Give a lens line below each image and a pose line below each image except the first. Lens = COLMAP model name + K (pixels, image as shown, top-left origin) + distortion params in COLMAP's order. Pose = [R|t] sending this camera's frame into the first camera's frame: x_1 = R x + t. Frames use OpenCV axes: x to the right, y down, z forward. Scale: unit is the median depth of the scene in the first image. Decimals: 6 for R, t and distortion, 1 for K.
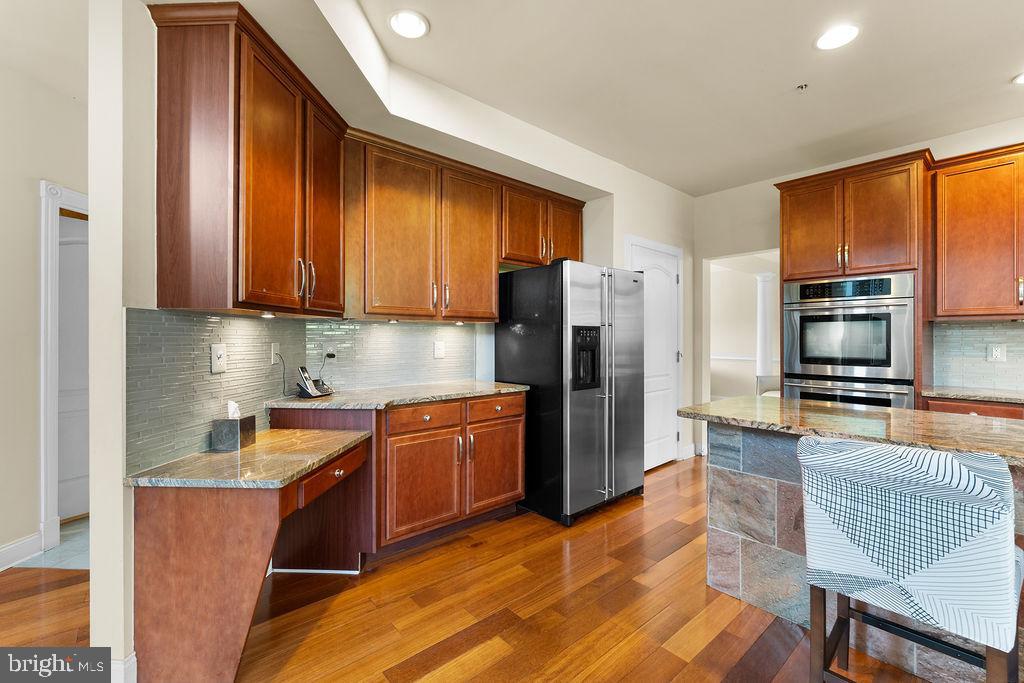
lens RADIAL K [[434.9, 0, 511.9], [0, 434.9, 339.2], [0, 0, 1]] dist [-0.003070, -0.000404]
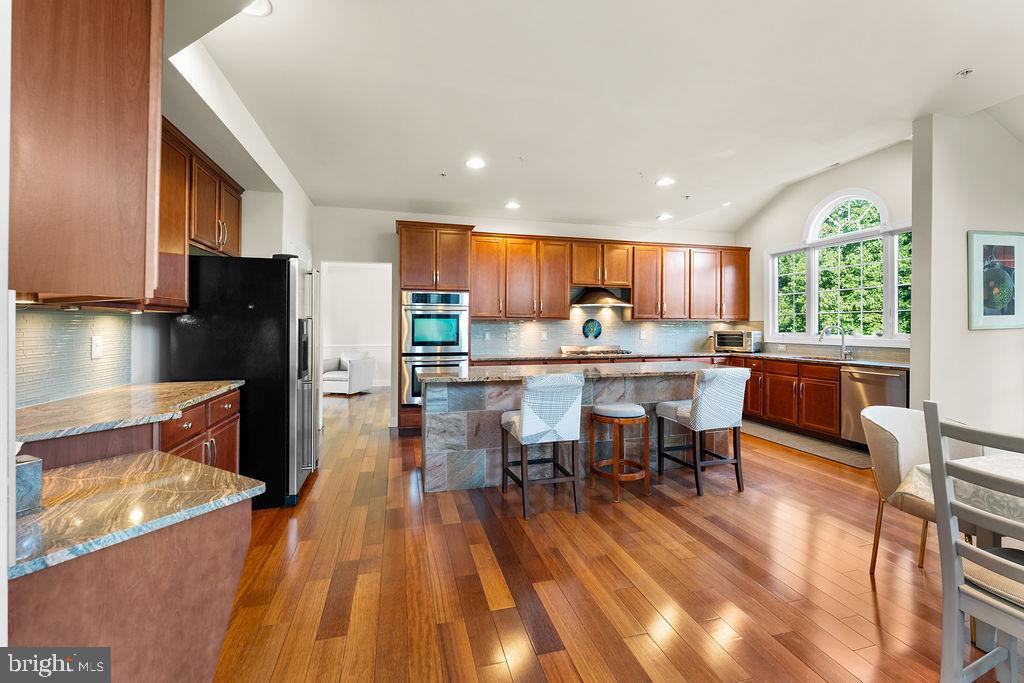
lens RADIAL K [[429.3, 0, 514.9], [0, 429.3, 327.1], [0, 0, 1]] dist [0.000773, -0.000054]
pose [[0.439954, -0.001197, 0.898020, -0.547459], [0.000622, 0.999999, 0.001029, -0.011167], [-0.898020, 0.000106, 0.439954, 0.040498]]
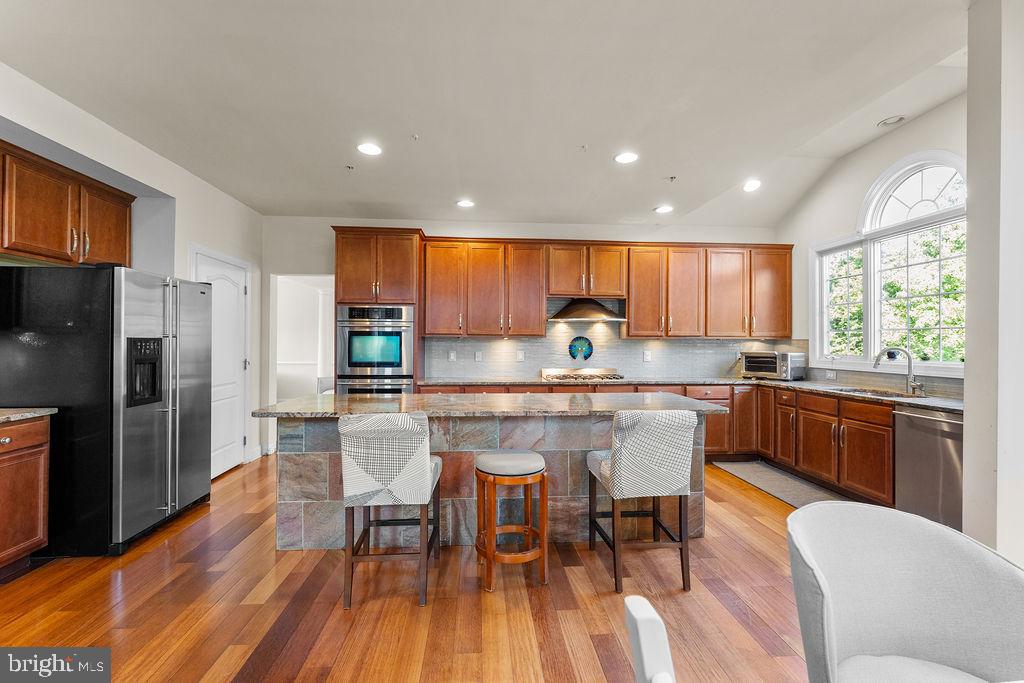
lens RADIAL K [[434.9, 0, 511.9], [0, 434.9, 339.2], [0, 0, 1]] dist [-0.003070, -0.000404]
pose [[0.598225, 0.008630, 0.801281, -0.105507], [-0.003382, 0.999960, -0.008244, -0.021277], [-0.801321, 0.002222, 0.598231, -0.203060]]
